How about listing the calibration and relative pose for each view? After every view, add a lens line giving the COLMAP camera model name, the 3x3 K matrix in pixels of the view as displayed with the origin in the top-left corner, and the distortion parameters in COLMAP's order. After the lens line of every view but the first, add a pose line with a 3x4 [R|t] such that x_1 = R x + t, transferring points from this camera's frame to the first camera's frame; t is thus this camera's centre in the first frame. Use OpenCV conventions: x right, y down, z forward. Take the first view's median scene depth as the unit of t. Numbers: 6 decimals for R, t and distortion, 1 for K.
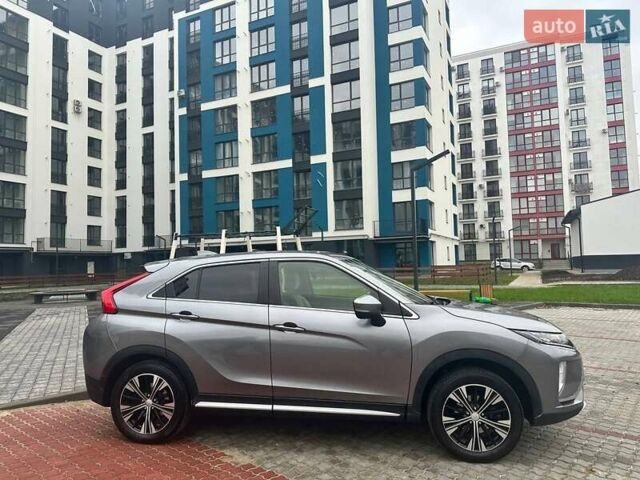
lens RADIAL K [[446.9, 0, 320.6], [0, 446.9, 236.2], [0, 0, 1]] dist [0.035432, -0.033671]
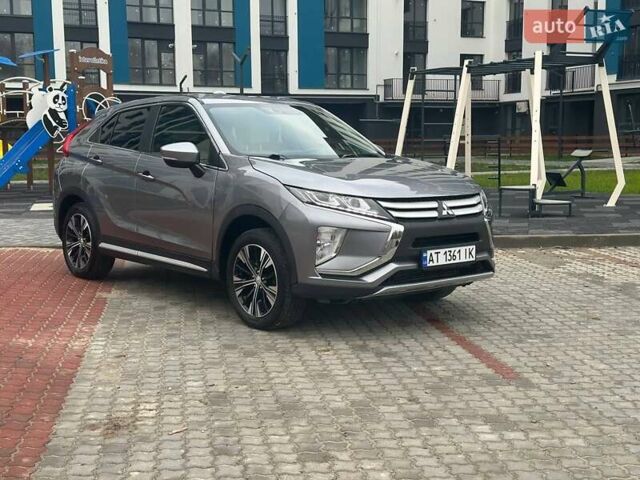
lens RADIAL K [[881.9, 0, 320.4], [0, 881.9, 239.4], [0, 0, 1]] dist [0.157203, 0.000000]
pose [[0.756381, 0.092283, -0.647589, 1.357974], [0.031616, 0.983684, 0.177104, 0.013968], [0.653367, -0.154432, 0.741122, -0.175008]]
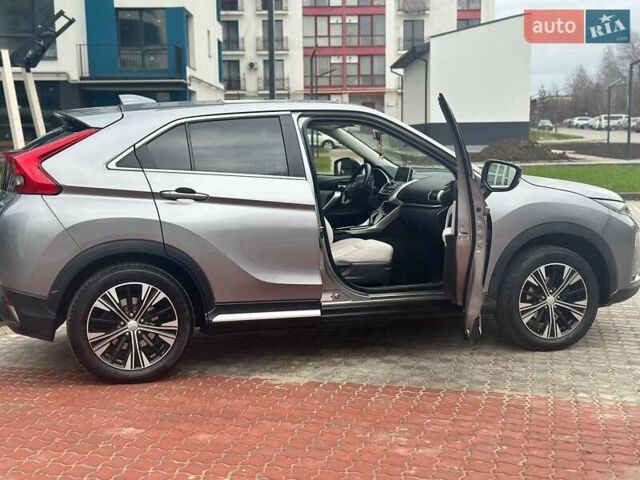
lens RADIAL K [[881.9, 0, 322.0], [0, 881.9, 241.5], [0, 0, 1]] dist [0.157203, 0.000000]
pose [[0.897593, -0.042277, 0.438792, -0.684179], [-0.036646, 0.984789, 0.169847, 0.016251], [-0.439298, -0.168533, 0.882391, -0.249004]]
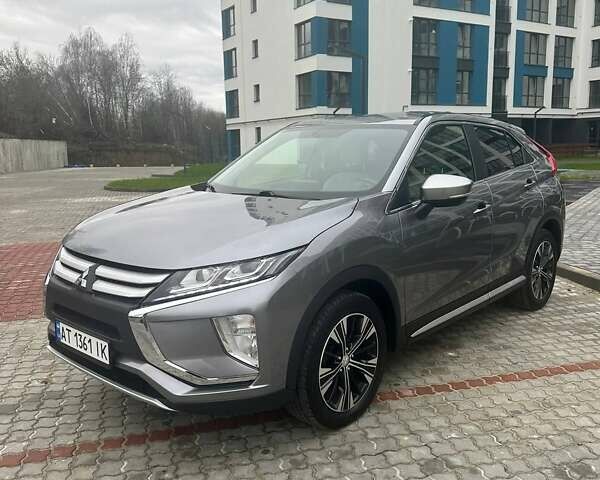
lens RADIAL K [[562.2, 0, 298.8], [0, 562.2, 242.2], [0, 0, 1]] dist [0.041292, 0.000000]
pose [[-0.552920, 0.172226, -0.815241, 0.963357], [0.085910, 0.984974, 0.149817, 0.109746], [0.828793, 0.012800, -0.559408, 1.649100]]
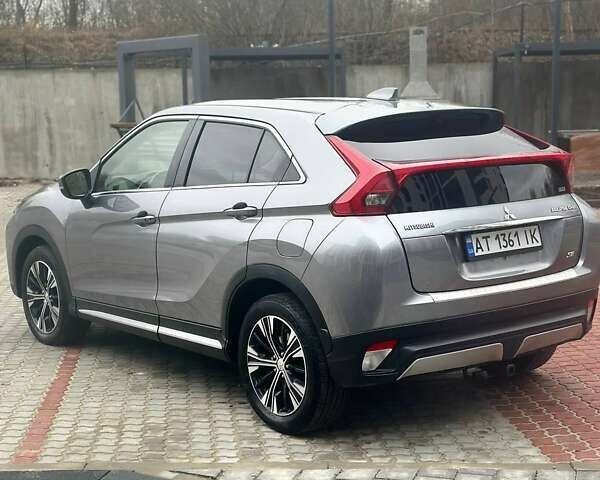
lens RADIAL K [[1113.2, 0, 299.4], [0, 1113.2, 240.1], [0, 0, 1]] dist [0.132351, 0.000000]
pose [[-0.721414, -0.051448, 0.690590, -1.291147], [-0.011547, 0.997992, 0.062286, 0.151572], [-0.692408, 0.036960, -0.720559, 2.387935]]
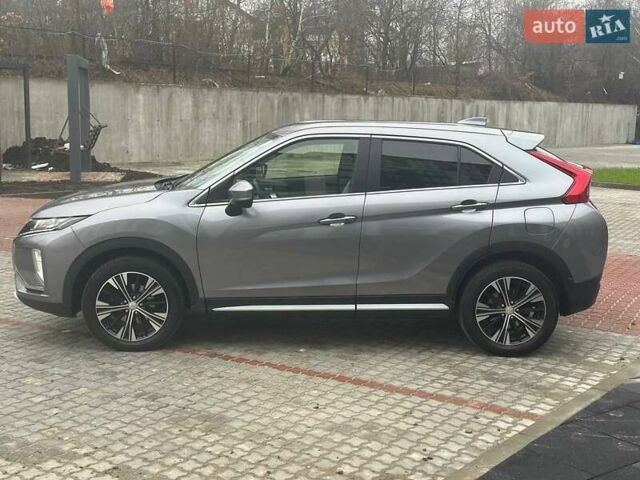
lens RADIAL K [[890.1, 0, 322.7], [0, 890.1, 238.9], [0, 0, 1]] dist [0.144025, 0.000000]
pose [[-0.982392, 0.028896, -0.184584, 0.321013], [0.013435, 0.996335, 0.084475, 0.125112], [0.186348, 0.080507, -0.979180, 2.918180]]
